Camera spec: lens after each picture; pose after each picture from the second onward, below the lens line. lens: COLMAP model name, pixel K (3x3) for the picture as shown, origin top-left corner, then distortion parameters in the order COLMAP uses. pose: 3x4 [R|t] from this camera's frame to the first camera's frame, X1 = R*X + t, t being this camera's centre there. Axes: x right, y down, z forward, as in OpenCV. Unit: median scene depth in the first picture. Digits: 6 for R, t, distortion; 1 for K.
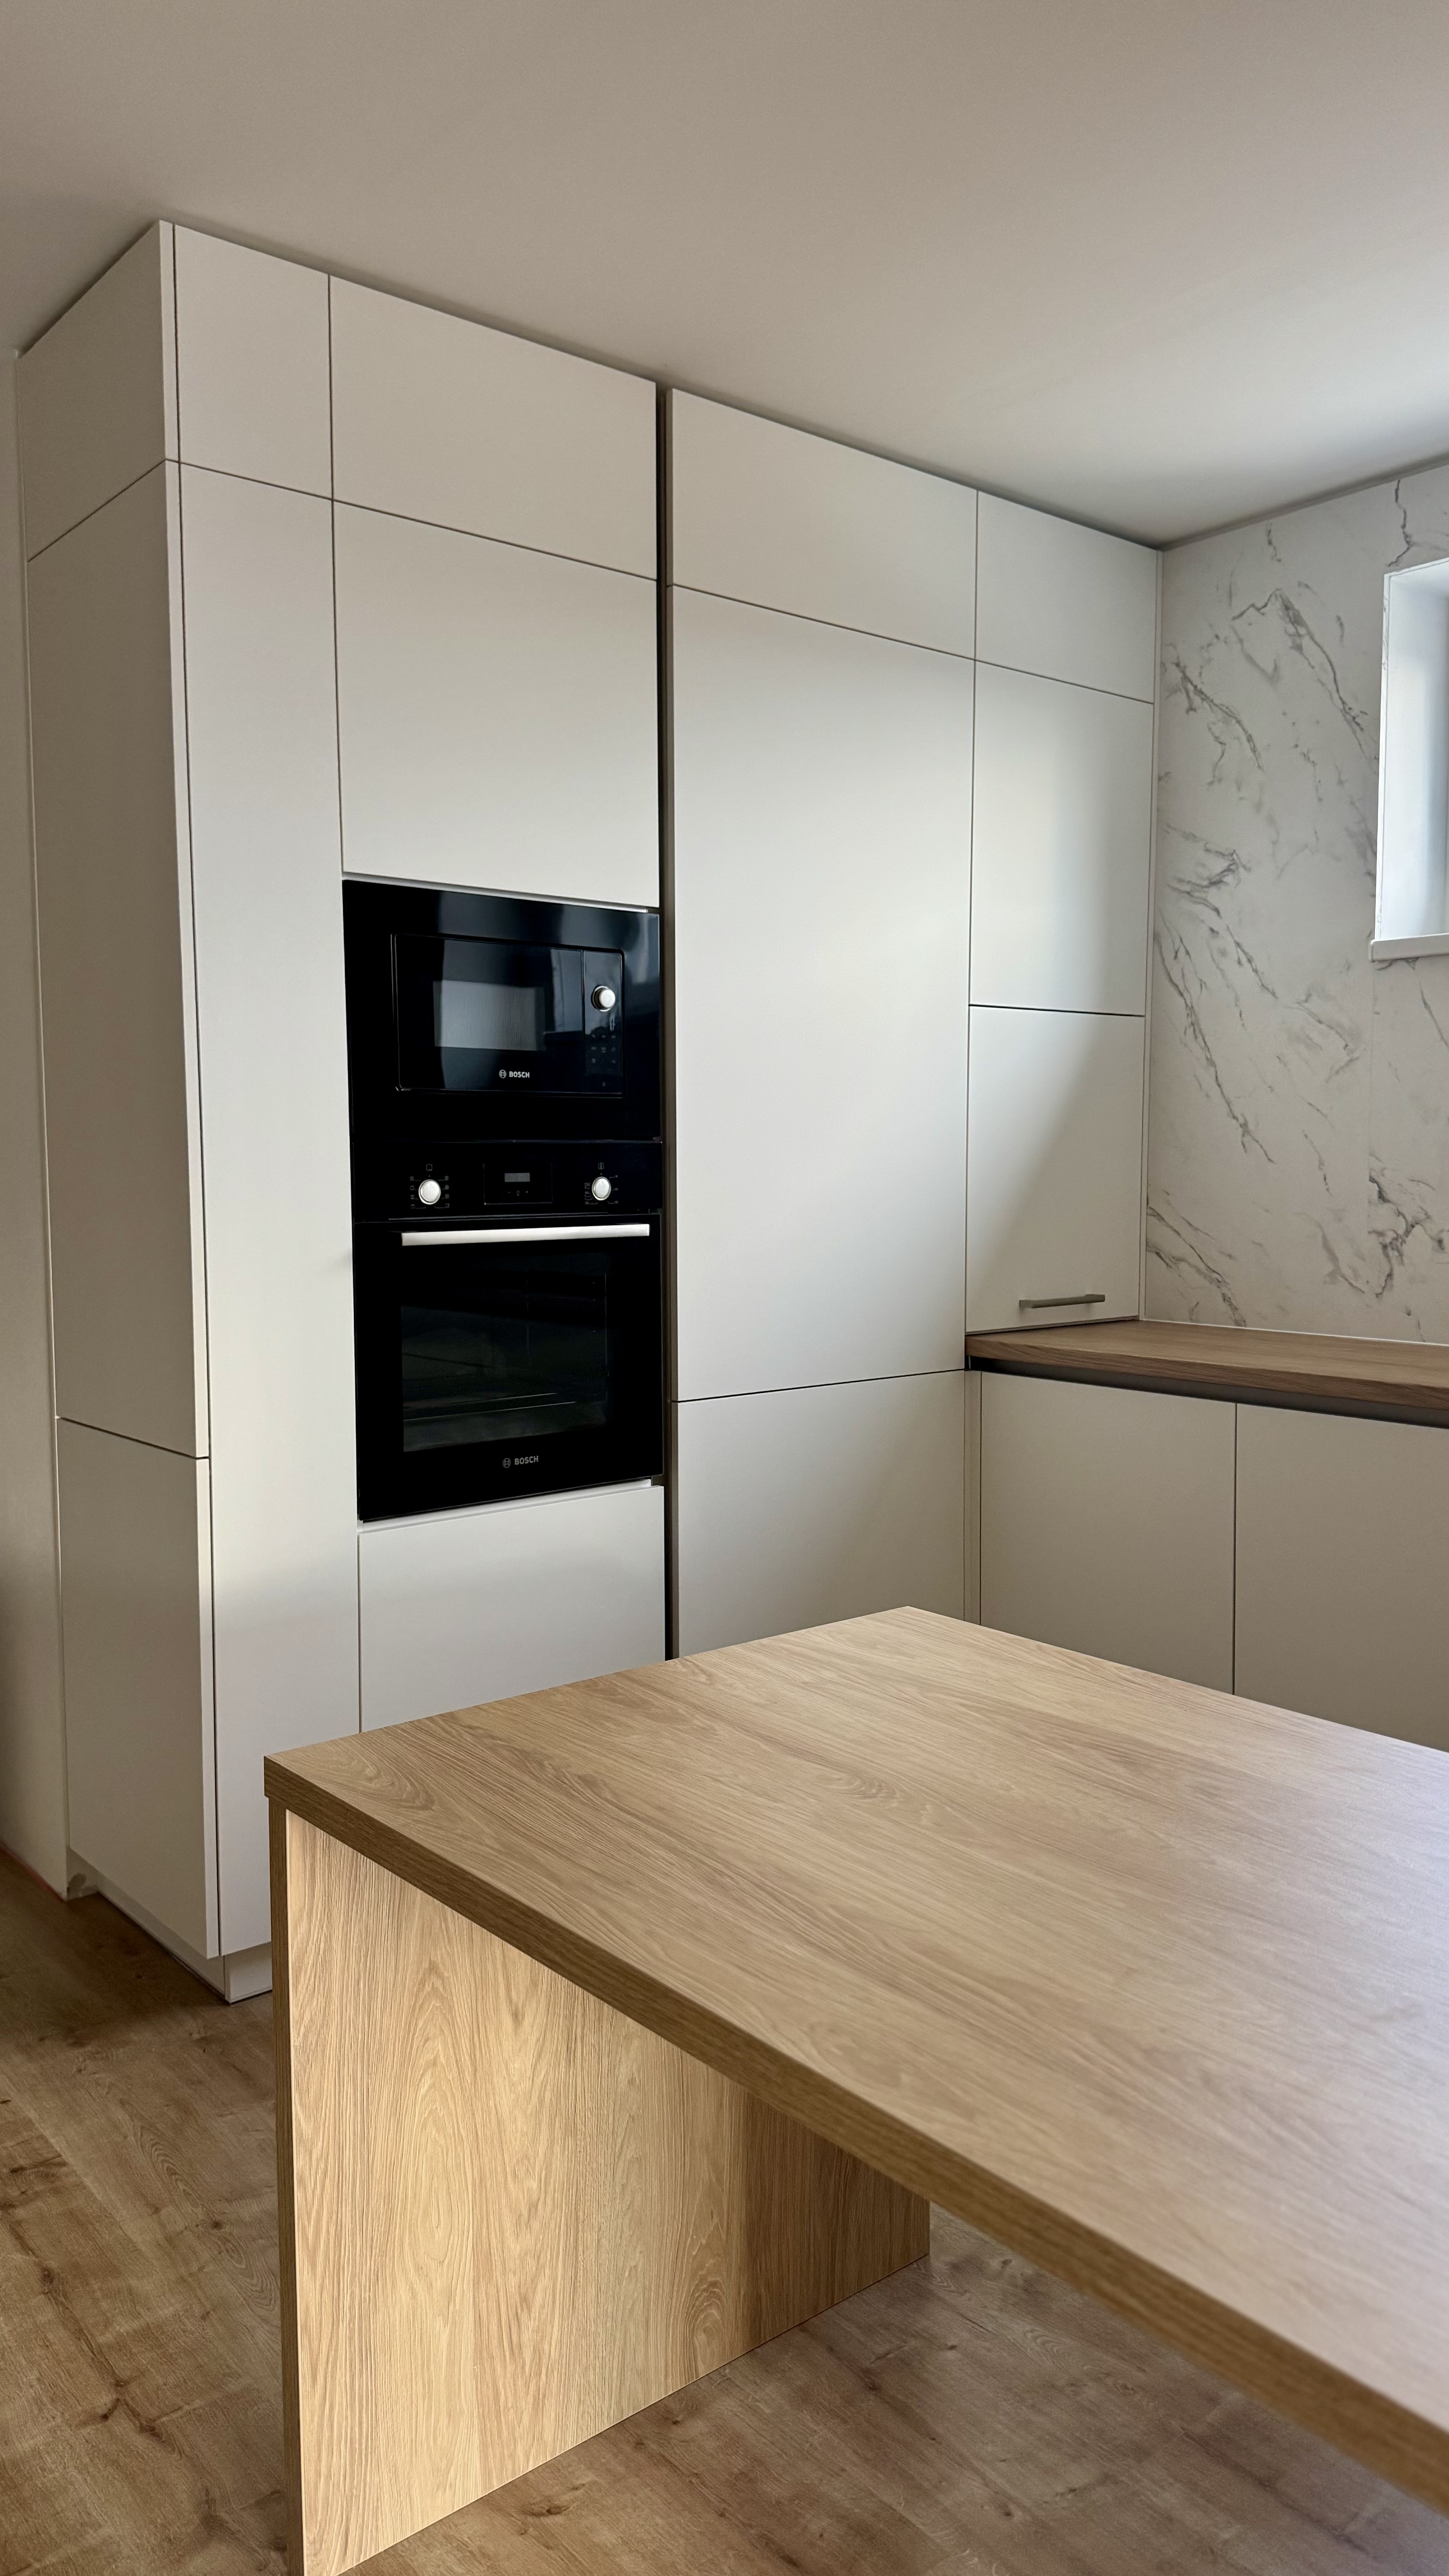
lens RADIAL K [[1789.2, 0, 720.4], [0, 1789.2, 1296.8], [0, 0, 1]] dist [0.080188, -0.158229]
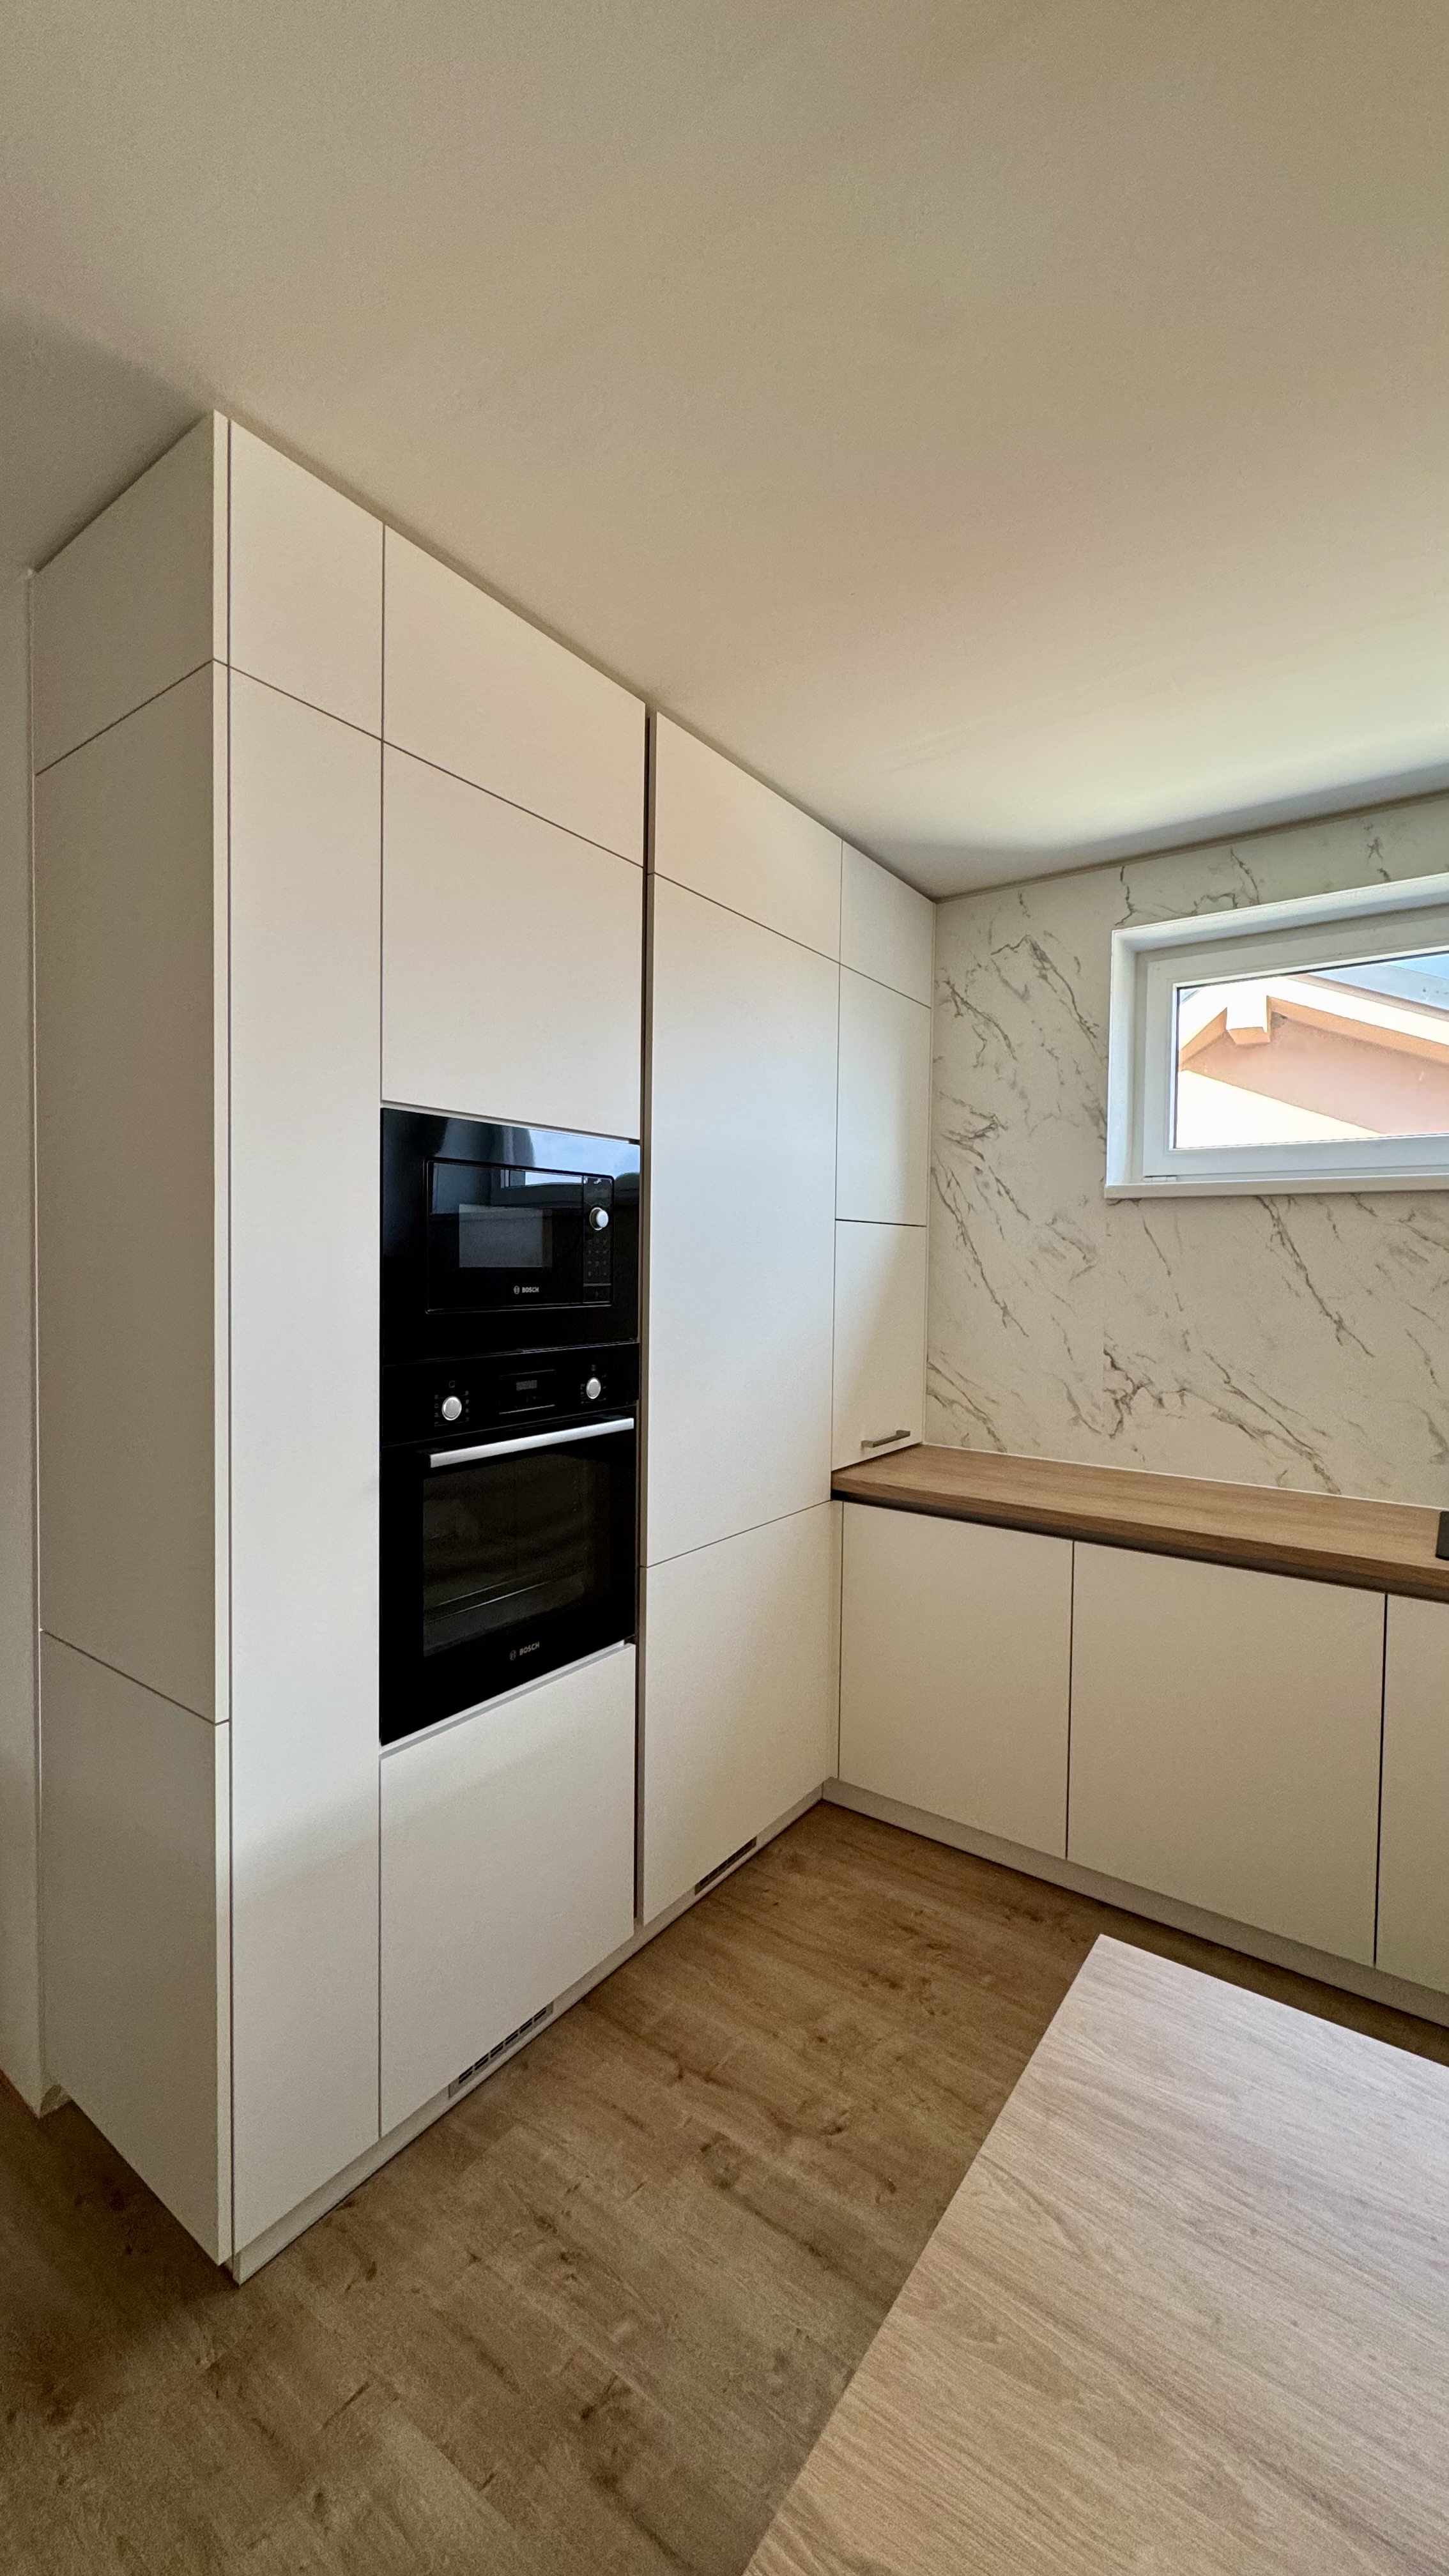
lens RADIAL K [[1016.7, 0, 724.8], [0, 1016.7, 1285.6], [0, 0, 1]] dist [-0.006780, -0.000236]
pose [[0.967425, 0.009263, 0.252990, -0.125156], [0.003675, 0.998711, -0.050621, -0.077788], [-0.253133, 0.049902, 0.966144, 0.306482]]
